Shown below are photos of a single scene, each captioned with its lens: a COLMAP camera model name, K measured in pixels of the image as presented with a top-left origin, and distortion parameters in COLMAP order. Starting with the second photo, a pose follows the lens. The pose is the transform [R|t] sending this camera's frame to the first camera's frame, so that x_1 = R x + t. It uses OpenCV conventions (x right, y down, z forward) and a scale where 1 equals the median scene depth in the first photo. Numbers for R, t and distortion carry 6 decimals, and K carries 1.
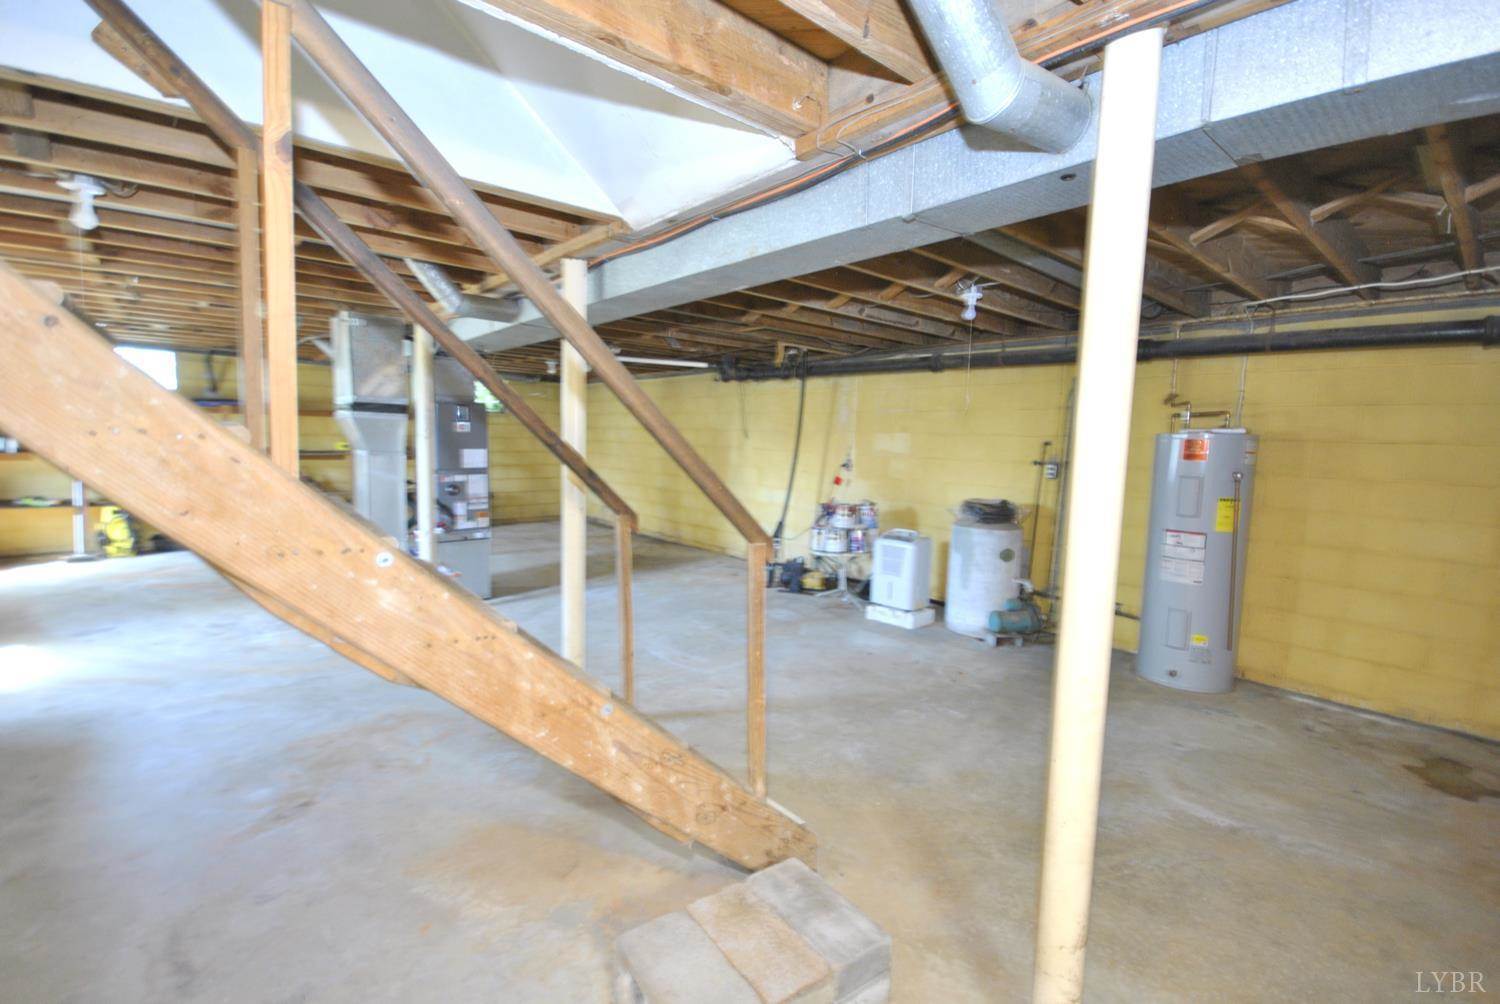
lens RADIAL K [[660.1, 0, 754.6], [0, 660.1, 500.3], [0, 0, 1]] dist [0.011120, -0.011305]
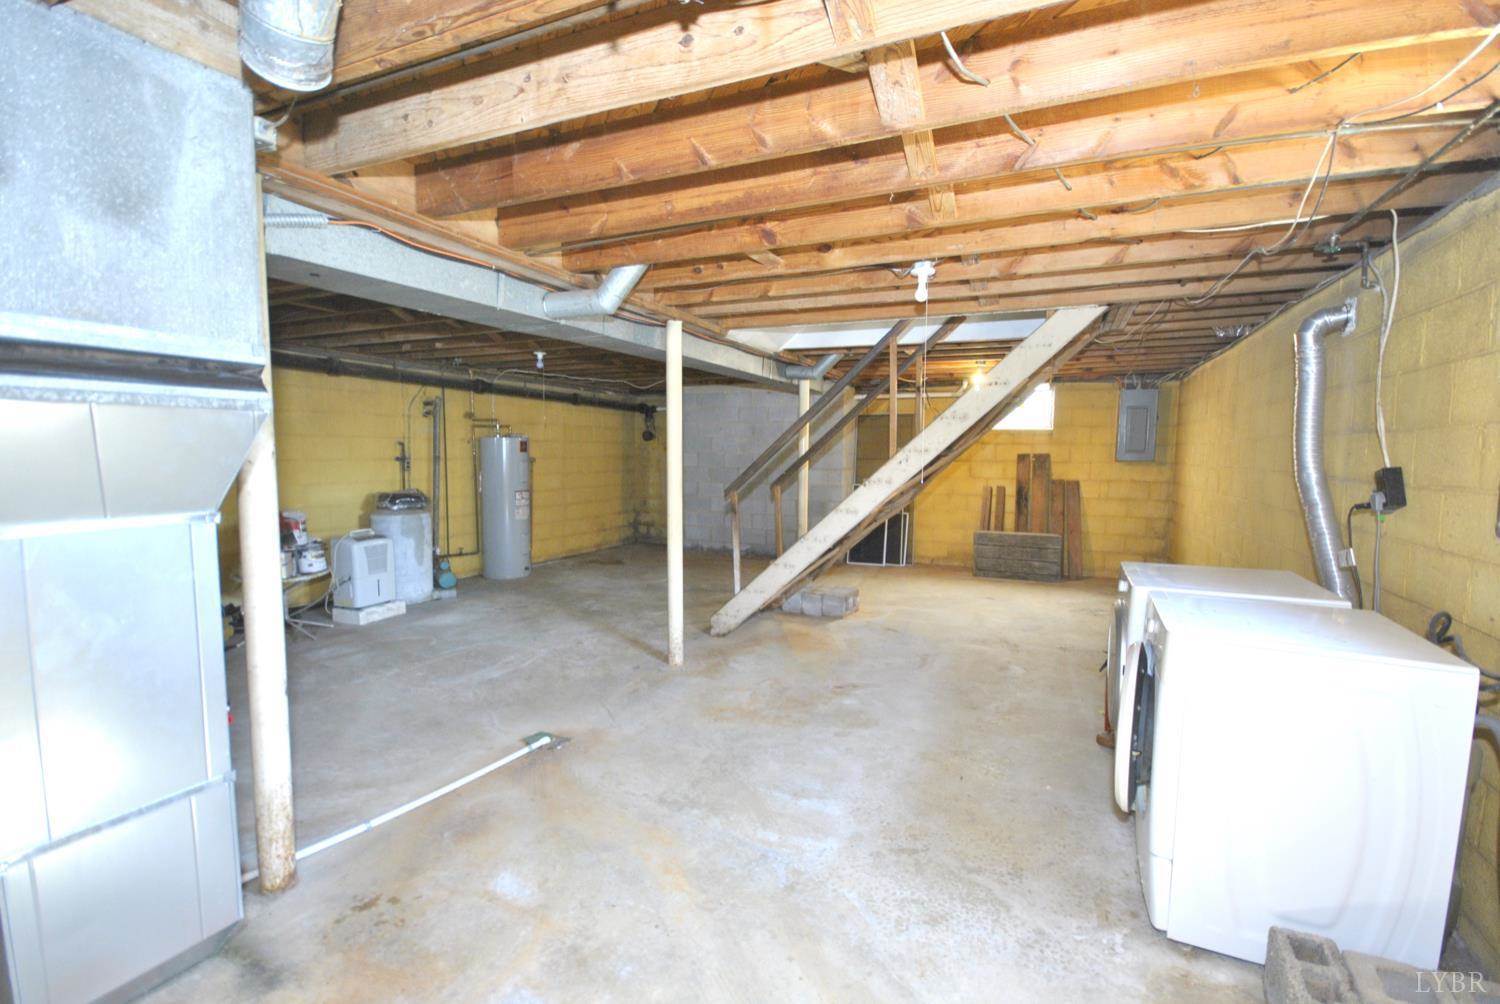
lens RADIAL K [[660.1, 0, 761.2], [0, 660.1, 511.3], [0, 0, 1]] dist [0.011120, -0.011305]
pose [[-0.419245, -0.113428, 0.900760, -1.311936], [0.065457, 0.985806, 0.154603, -0.139943], [-0.905511, 0.123777, -0.405869, 1.166438]]
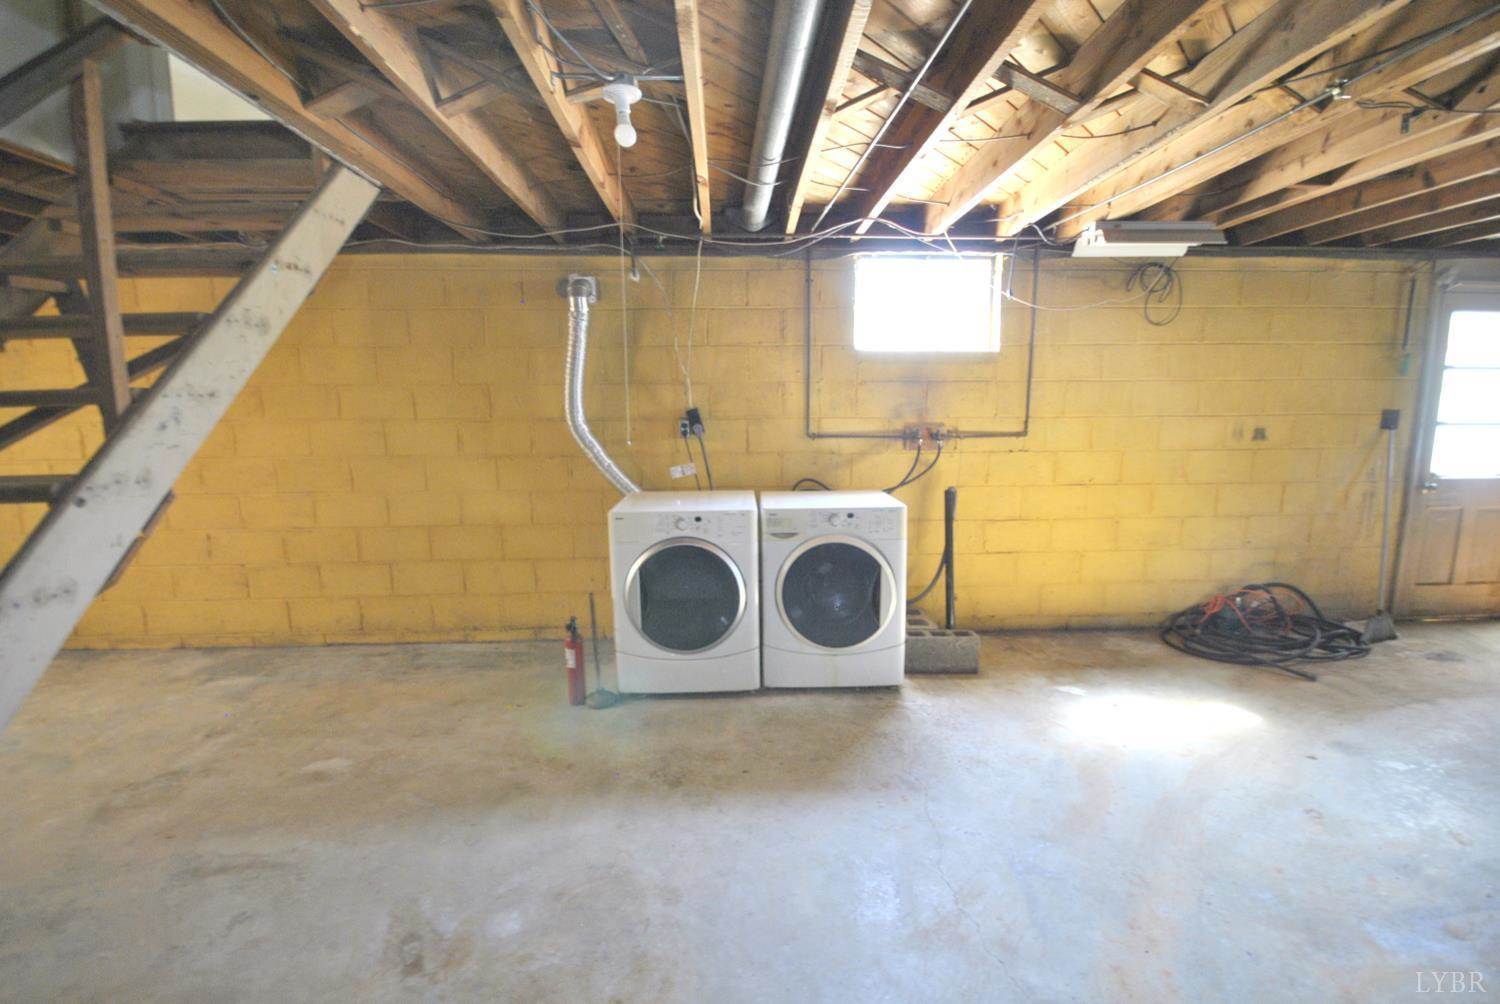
lens RADIAL K [[660.1, 0, 757.8], [0, 660.1, 504.6], [0, 0, 1]] dist [0.011120, -0.011305]
pose [[-0.617109, 0.094527, -0.781179, -0.278931], [-0.084107, 0.979147, 0.184924, -0.092507], [0.782370, 0.179821, -0.596290, 1.047076]]
